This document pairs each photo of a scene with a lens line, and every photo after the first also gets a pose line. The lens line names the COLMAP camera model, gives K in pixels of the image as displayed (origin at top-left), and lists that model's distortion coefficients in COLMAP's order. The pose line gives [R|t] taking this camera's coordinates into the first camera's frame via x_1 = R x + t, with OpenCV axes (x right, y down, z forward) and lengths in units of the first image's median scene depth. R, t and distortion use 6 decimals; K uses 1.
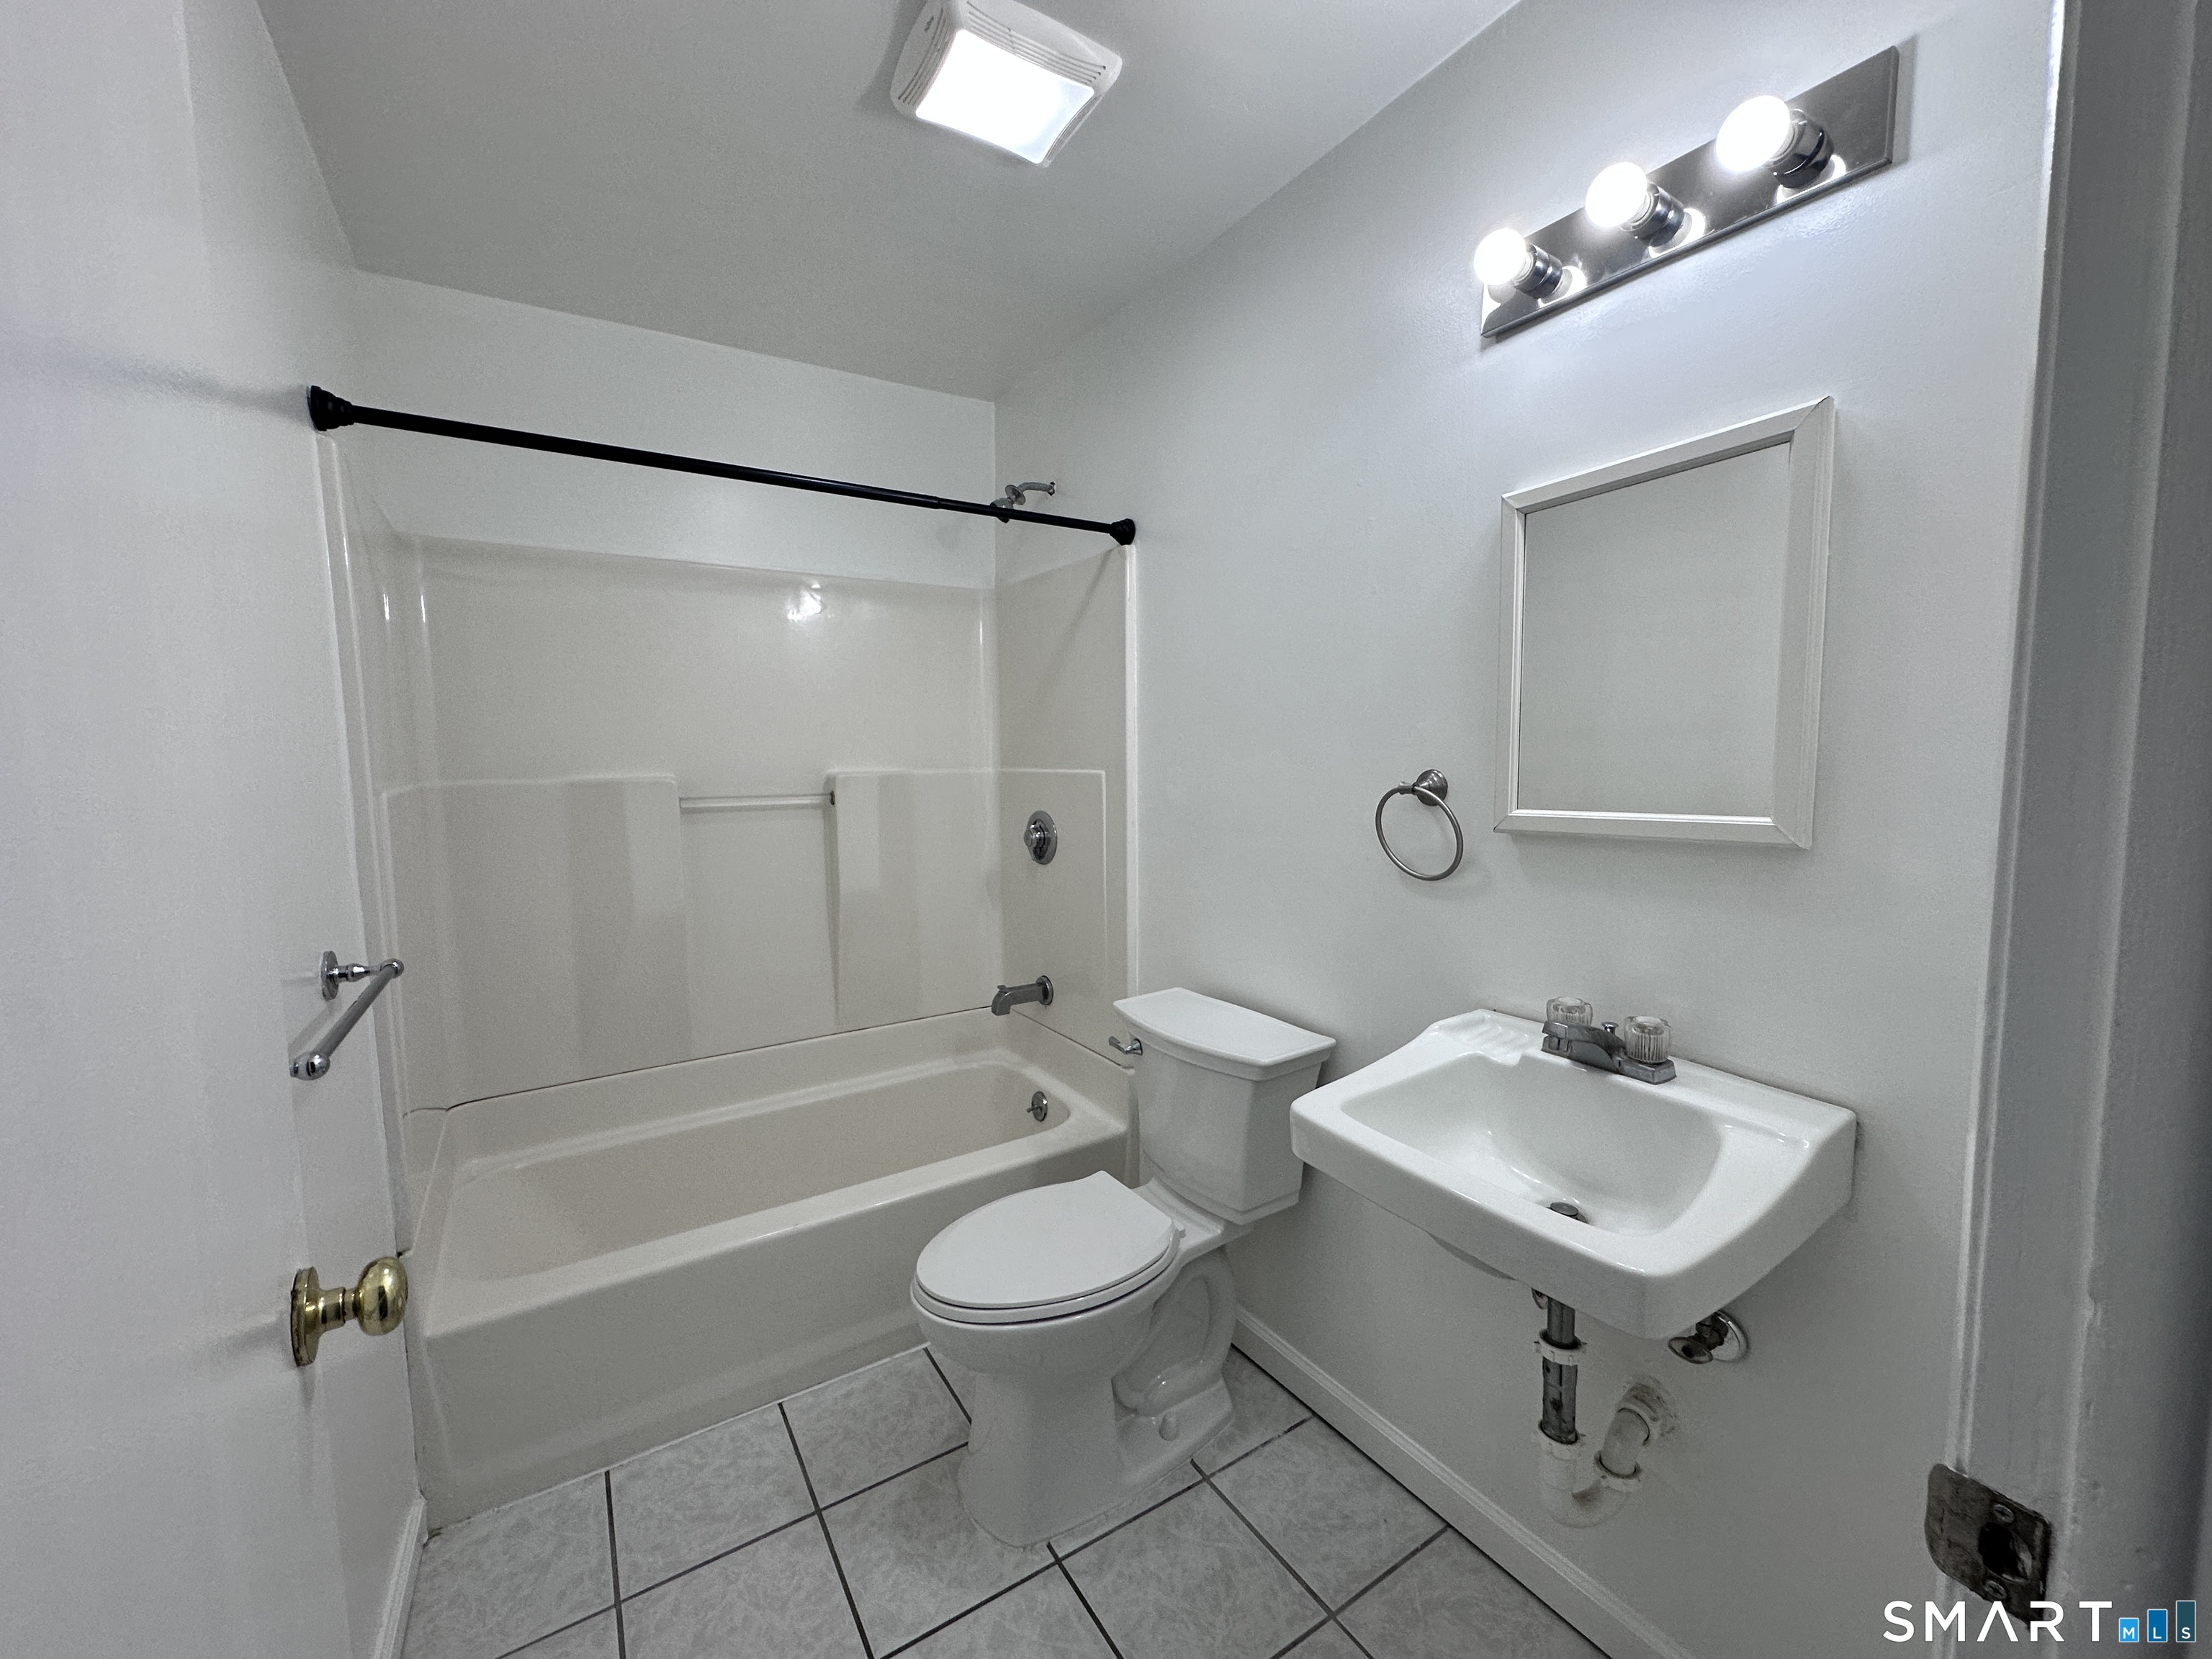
lens RADIAL K [[880.8, 0, 1107.5], [0, 880.8, 829.0], [0, 0, 1]] dist [-0.011753, -0.000145]
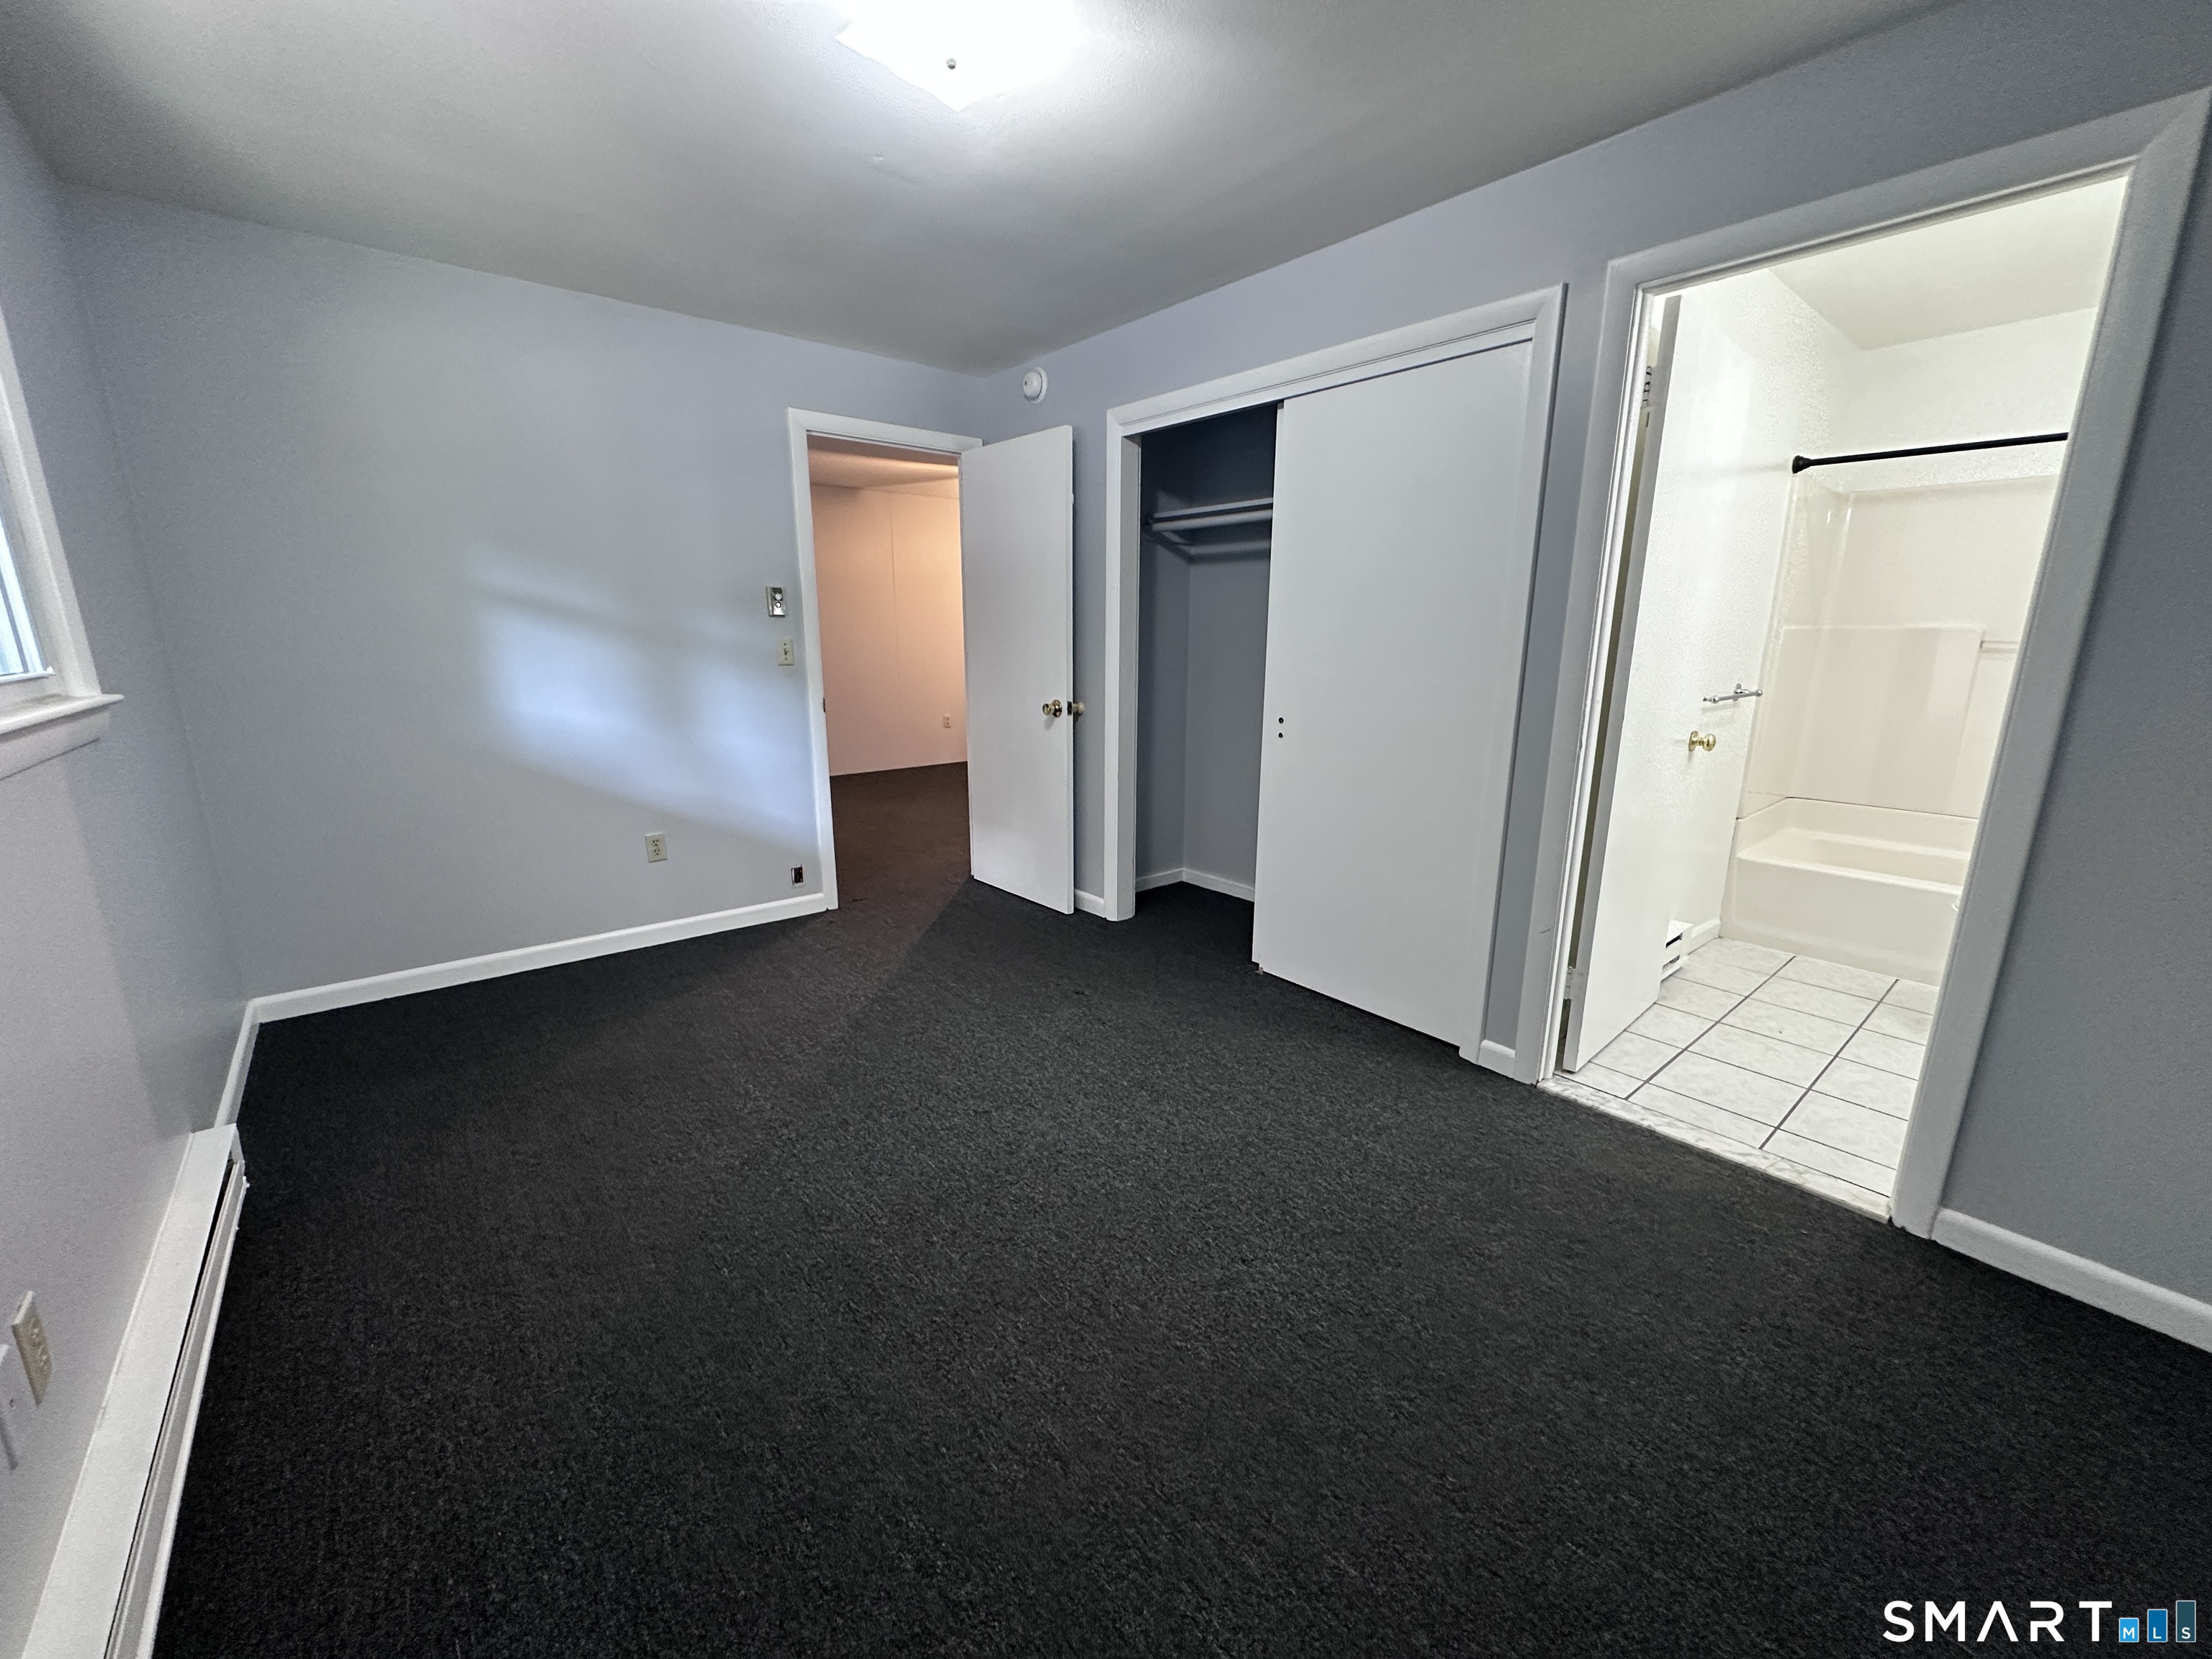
lens RADIAL K [[880.8, 0, 1107.0], [0, 880.8, 827.3], [0, 0, 1]] dist [-0.011753, -0.000145]
pose [[0.123729, 0.244914, -0.961617, 1.227640], [-0.091538, 0.967749, 0.234698, 0.088354], [0.988085, 0.058985, 0.142158, -1.009947]]
